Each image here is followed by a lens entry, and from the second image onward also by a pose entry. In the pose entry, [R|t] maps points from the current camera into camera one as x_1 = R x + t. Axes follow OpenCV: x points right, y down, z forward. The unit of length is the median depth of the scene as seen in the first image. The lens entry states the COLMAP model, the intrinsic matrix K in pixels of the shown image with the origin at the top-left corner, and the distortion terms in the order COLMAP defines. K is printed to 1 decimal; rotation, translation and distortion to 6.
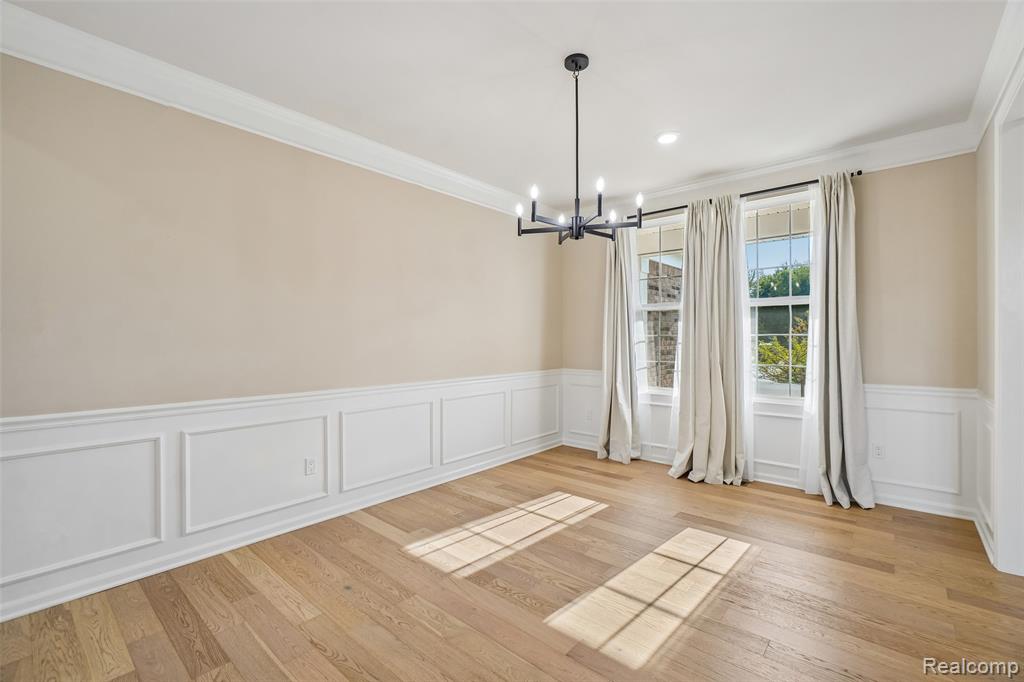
lens RADIAL K [[447.4, 0, 513.5], [0, 447.4, 336.8], [0, 0, 1]] dist [-0.007718, 0.001983]
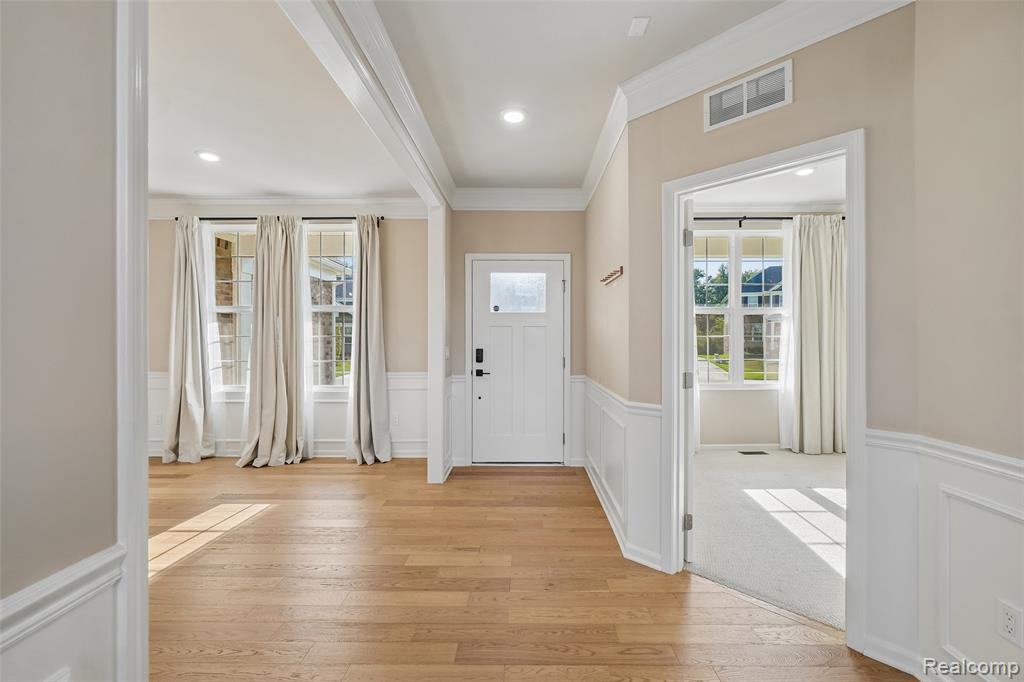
lens RADIAL K [[447.4, 0, 517.2], [0, 447.4, 341.9], [0, 0, 1]] dist [-0.007718, 0.001983]
pose [[0.762478, -0.000941, 0.647014, 0.178157], [-0.003473, 0.999979, 0.005547, 0.002551], [-0.647005, -0.006477, 0.762458, -0.271220]]
